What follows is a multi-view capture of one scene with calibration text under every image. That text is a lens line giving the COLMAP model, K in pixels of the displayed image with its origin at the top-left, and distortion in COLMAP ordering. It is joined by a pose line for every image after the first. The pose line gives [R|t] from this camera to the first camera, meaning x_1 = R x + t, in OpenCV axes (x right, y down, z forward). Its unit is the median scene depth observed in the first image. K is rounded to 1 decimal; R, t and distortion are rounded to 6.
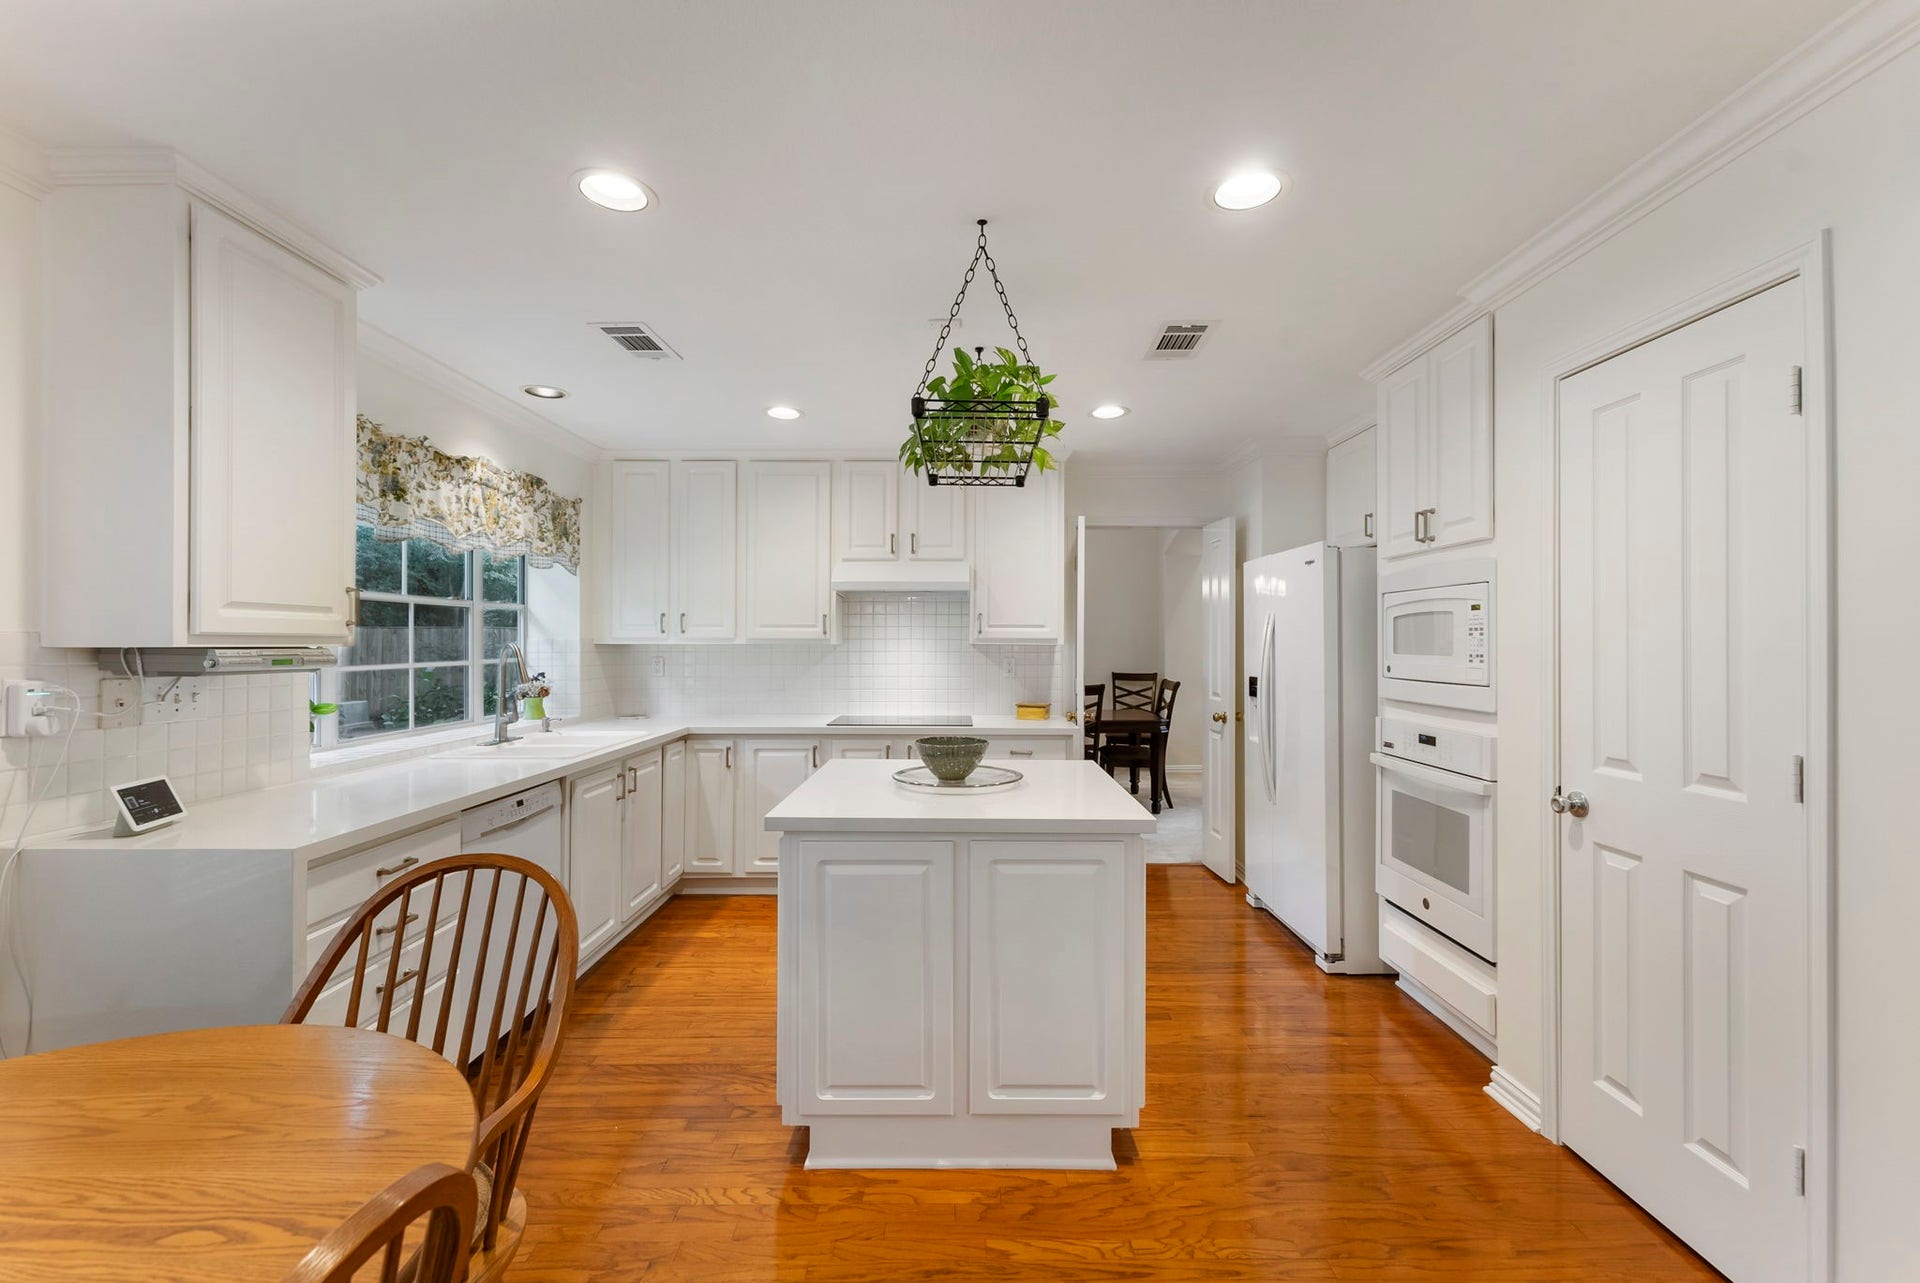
lens RADIAL K [[788.7, 0, 962.8], [0, 788.7, 640.7], [0, 0, 1]] dist [-0.001120, 0.000141]
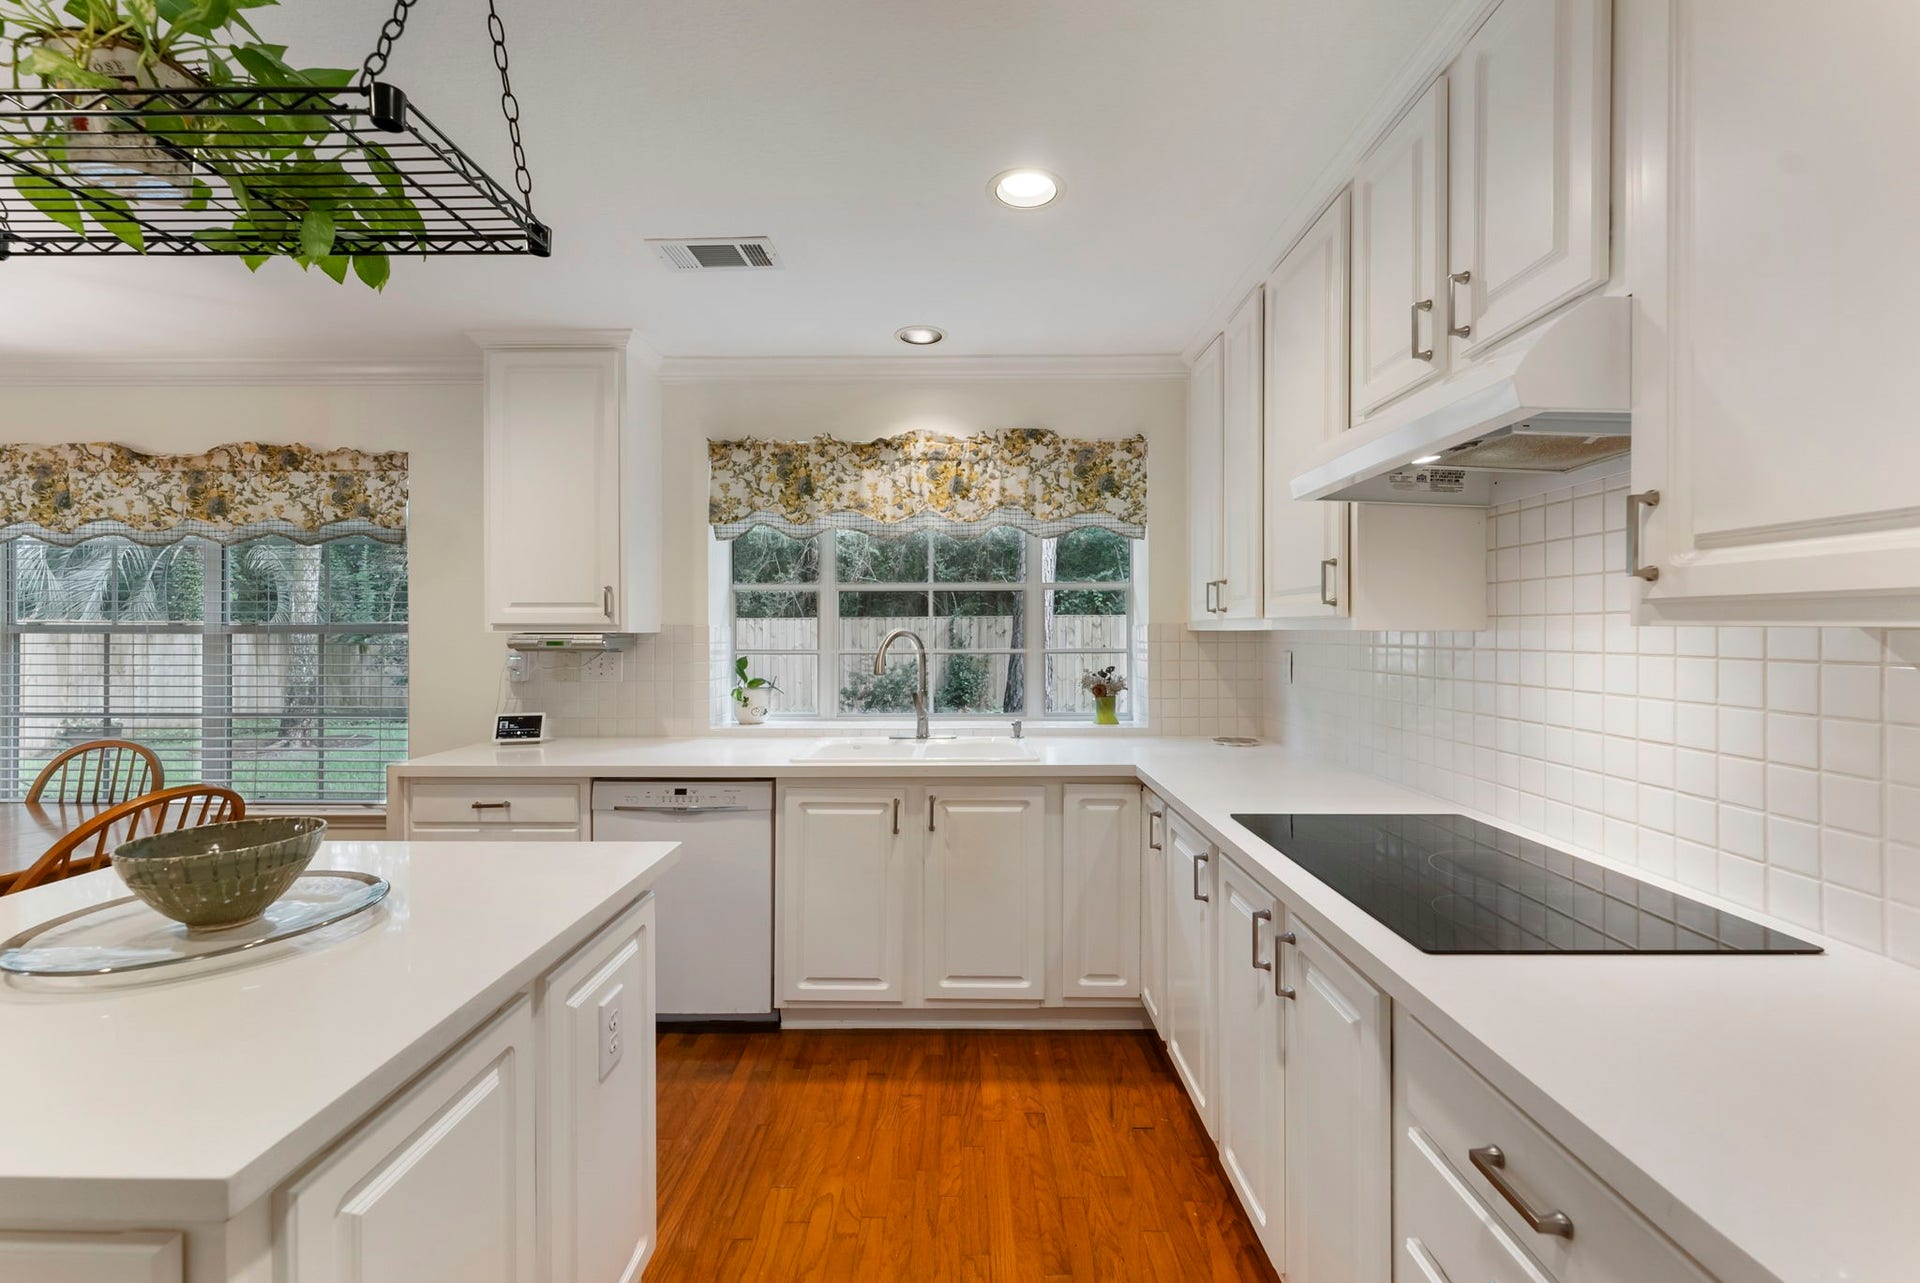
lens RADIAL K [[788.7, 0, 958.8], [0, 788.7, 632.3], [0, 0, 1]] dist [-0.001120, 0.000141]
pose [[-0.014225, -0.000006, -0.999899, 0.340645], [0.004216, 0.999991, -0.000066, 0.006544], [0.999890, -0.004217, -0.014225, 1.104166]]
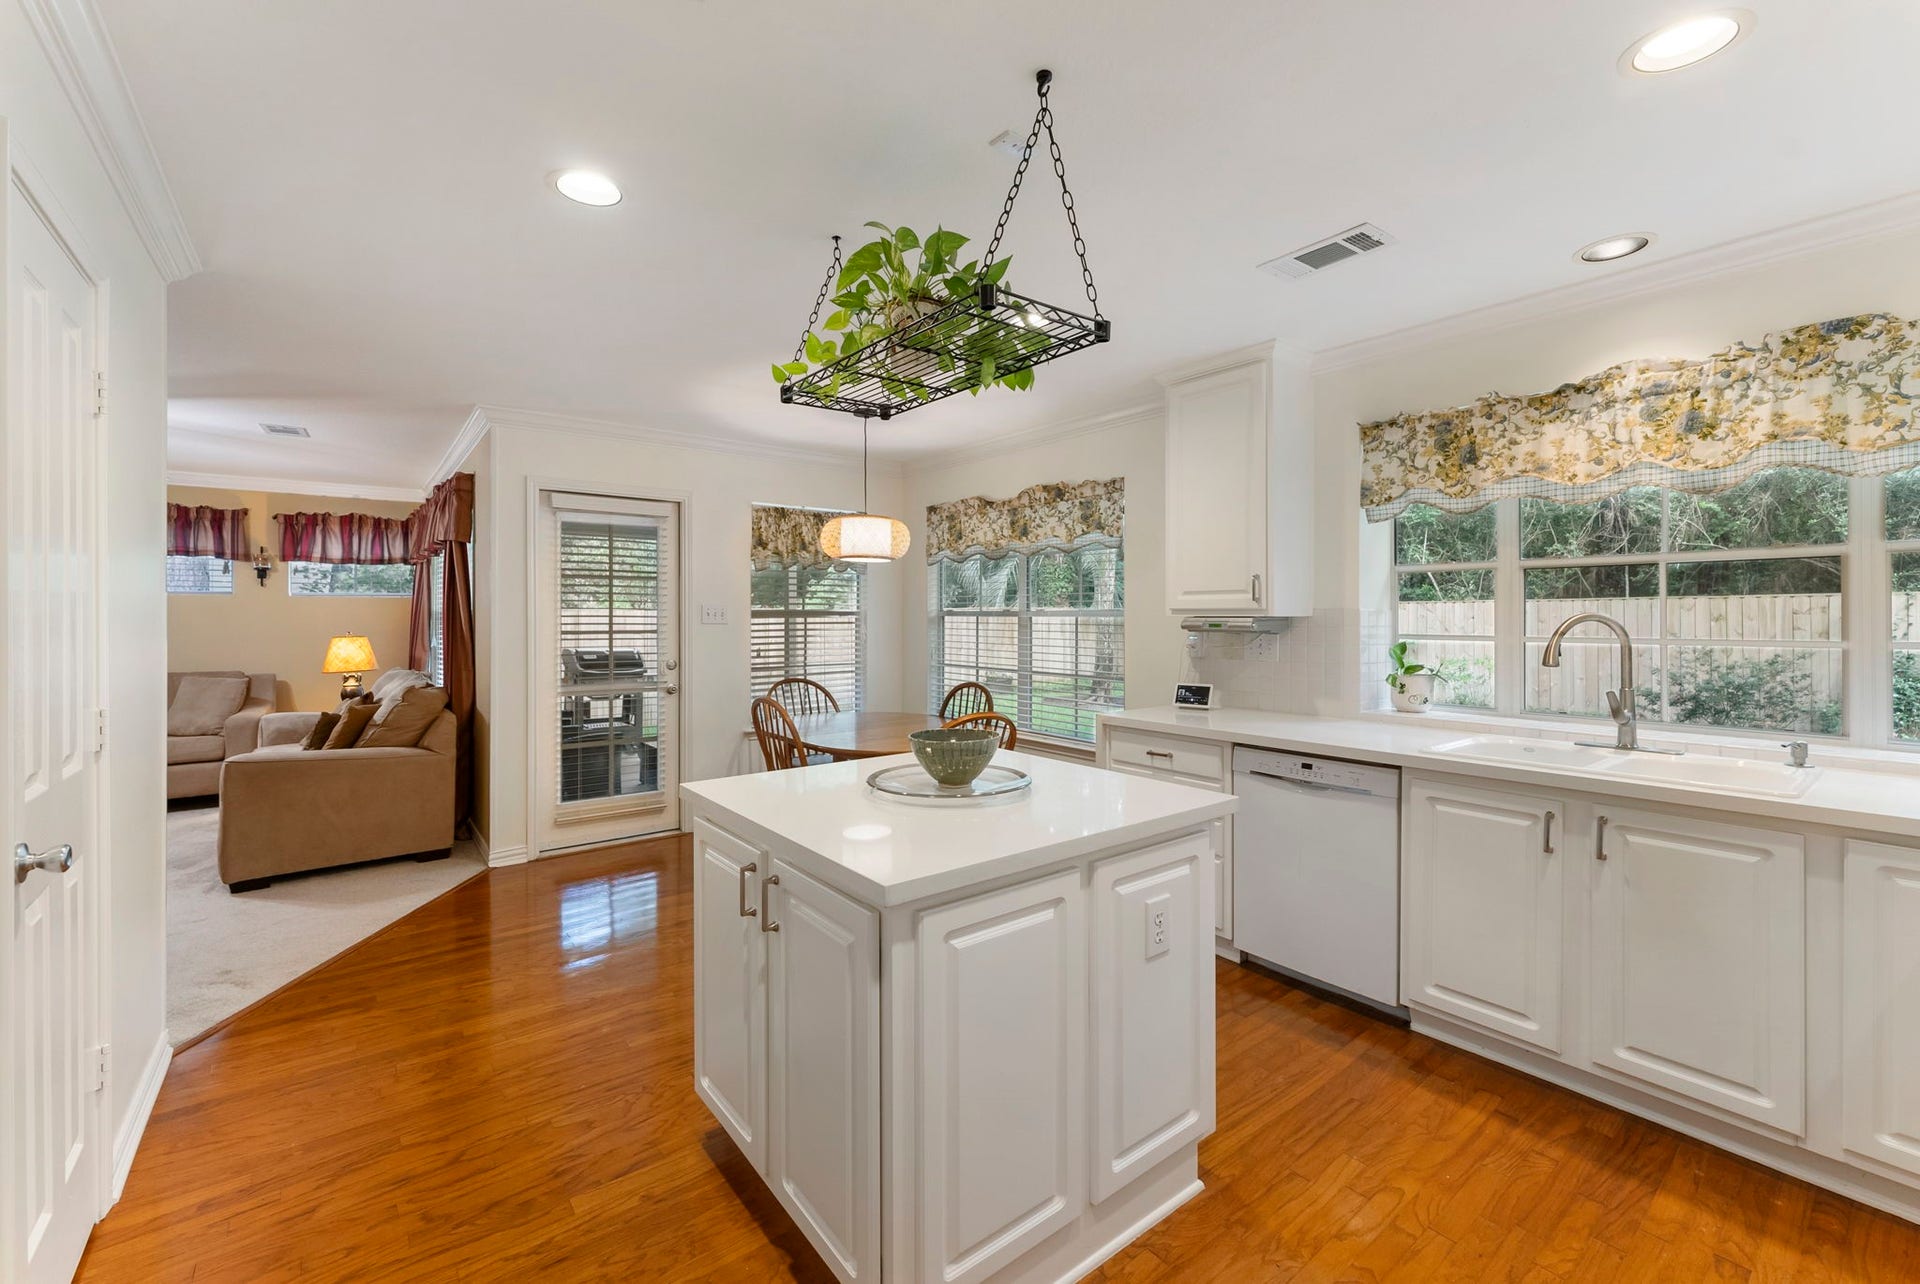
lens RADIAL K [[788.7, 0, 963.3], [0, 788.7, 618.8], [0, 0, 1]] dist [-0.001120, 0.000141]
pose [[-0.787400, 0.001849, -0.616440, 0.359568], [0.001600, 0.999998, 0.000956, 0.006867], [0.616440, -0.000233, -0.787402, 1.250499]]
